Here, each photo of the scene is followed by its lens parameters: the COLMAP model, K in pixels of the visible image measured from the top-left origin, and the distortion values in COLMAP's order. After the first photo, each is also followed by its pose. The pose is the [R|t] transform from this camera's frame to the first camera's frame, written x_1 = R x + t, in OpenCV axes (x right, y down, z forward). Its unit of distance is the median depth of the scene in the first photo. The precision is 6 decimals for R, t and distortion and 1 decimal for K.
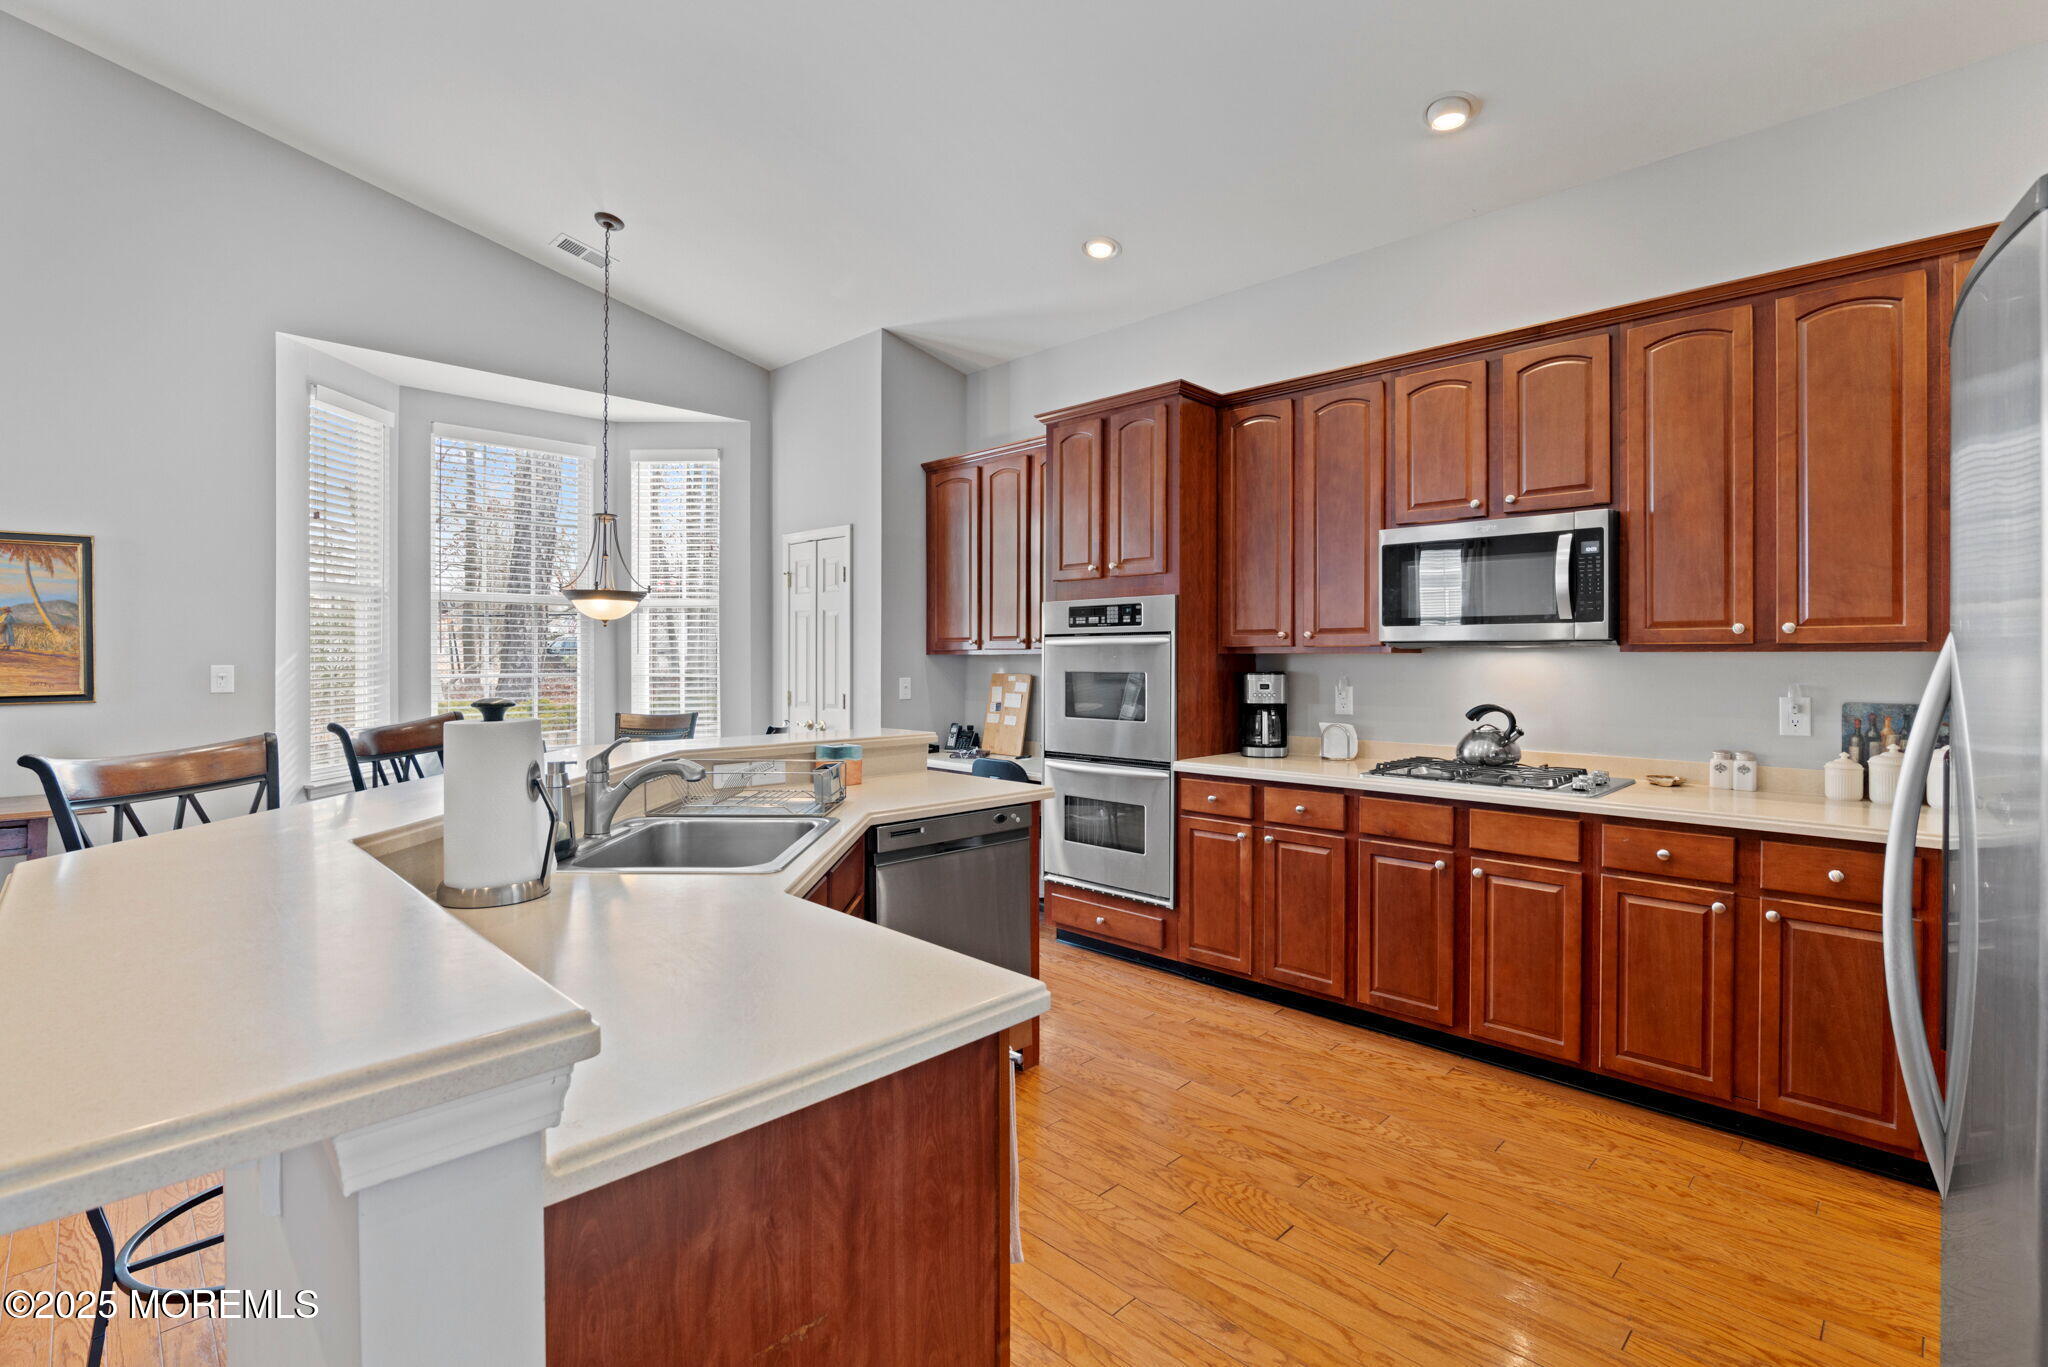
lens RADIAL K [[933.0, 0, 1064.6], [0, 933.0, 661.2], [0, 0, 1]] dist [-0.013469, 0.002859]
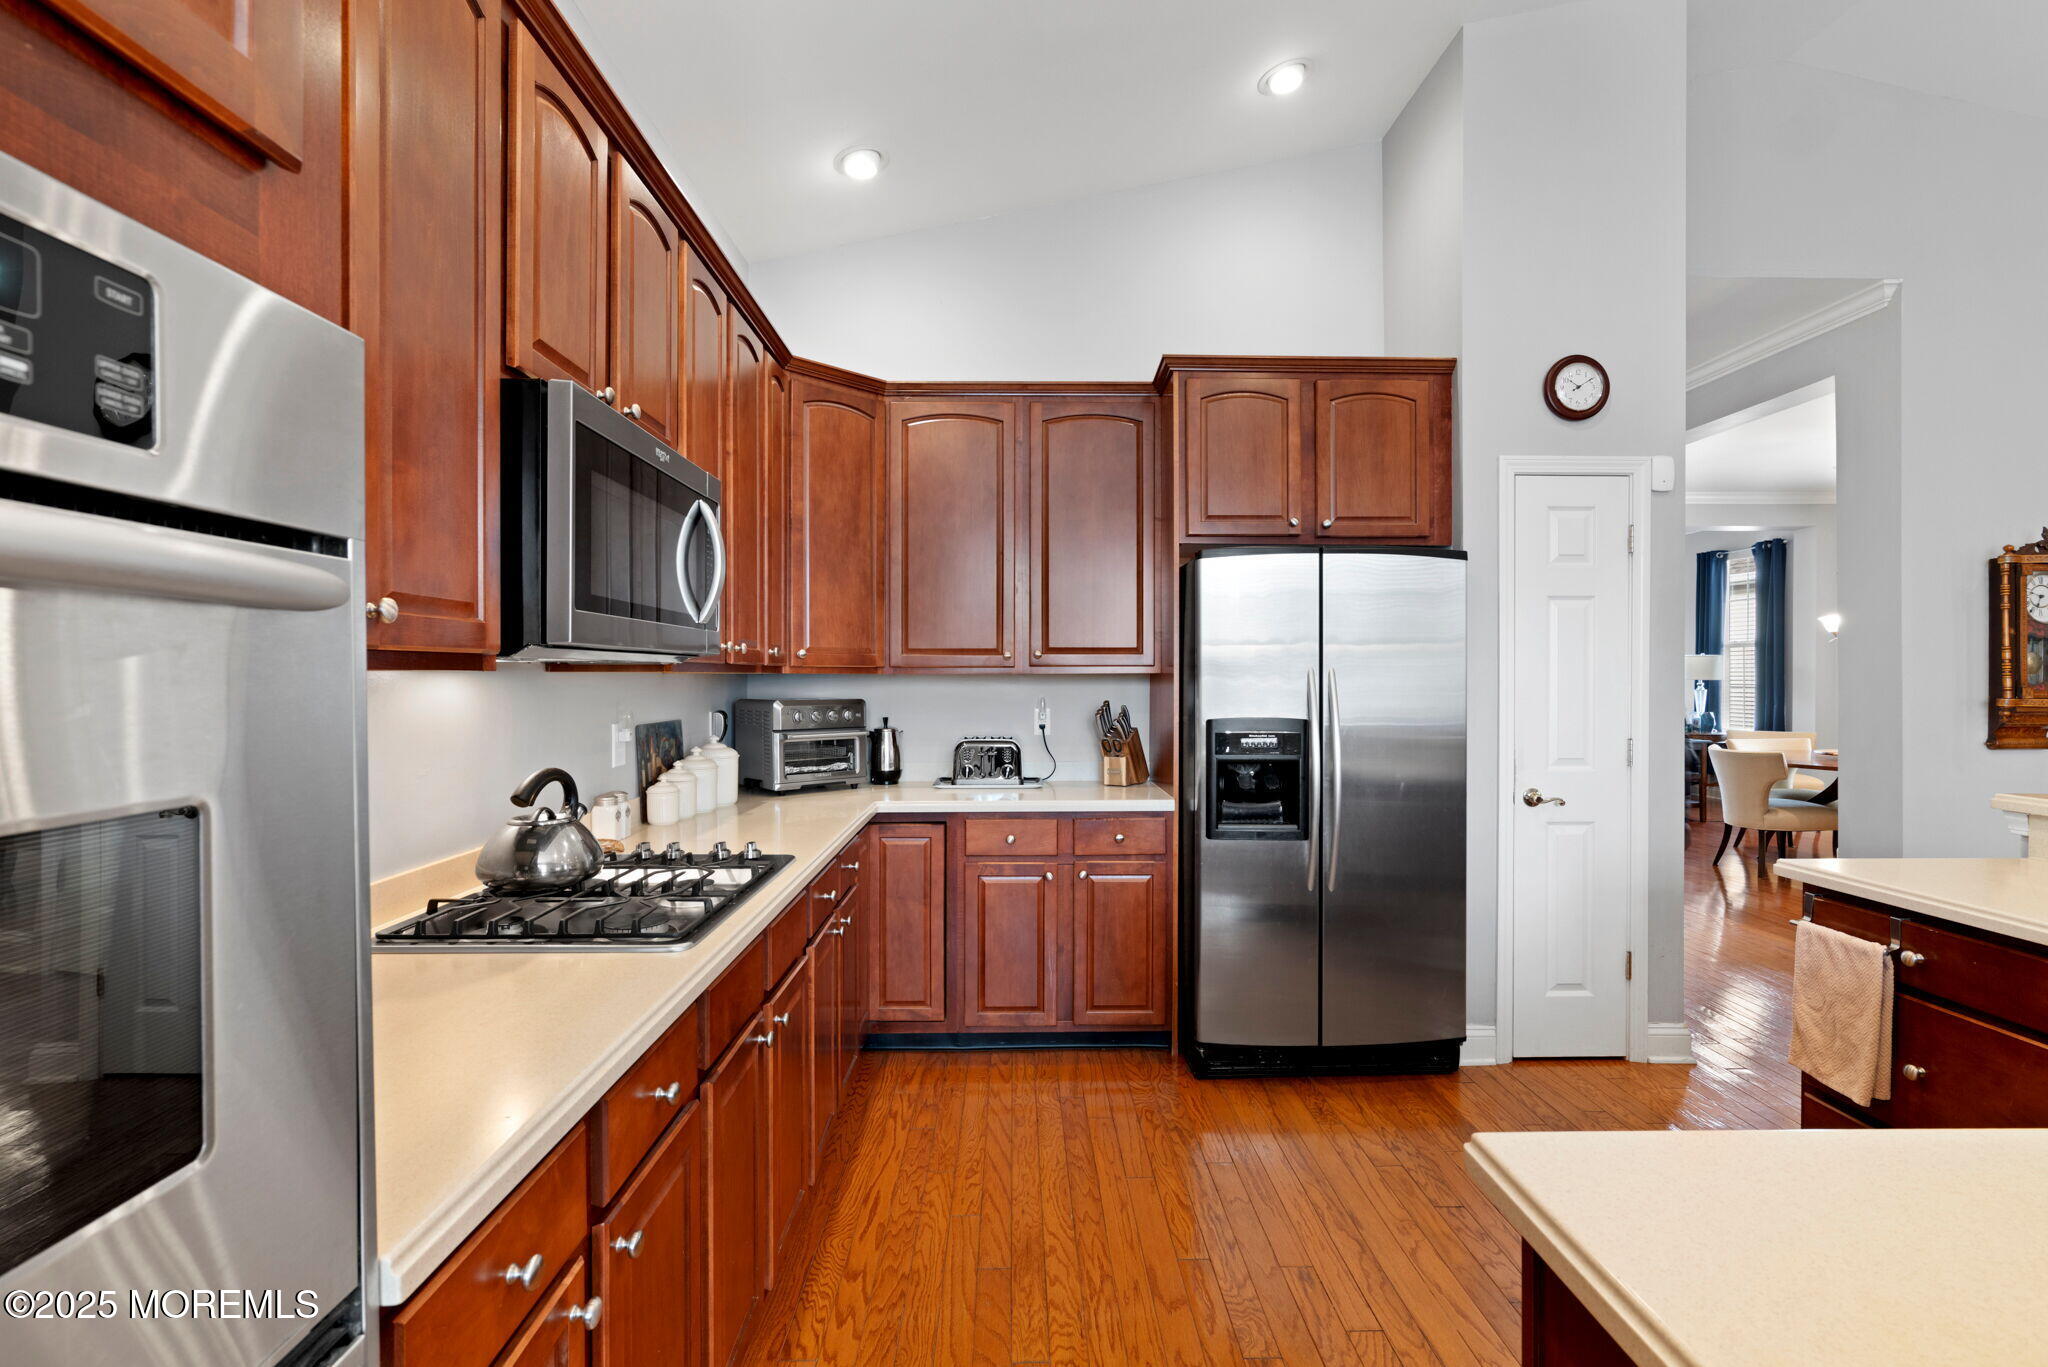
lens RADIAL K [[933.0, 0, 1023.2], [0, 933.0, 678.7], [0, 0, 1]] dist [-0.013469, 0.002859]
pose [[-0.686346, -0.002128, 0.727272, -0.127980], [0.004632, 0.999963, 0.007297, -0.008482], [-0.727260, 0.008377, -0.686311, 1.314511]]
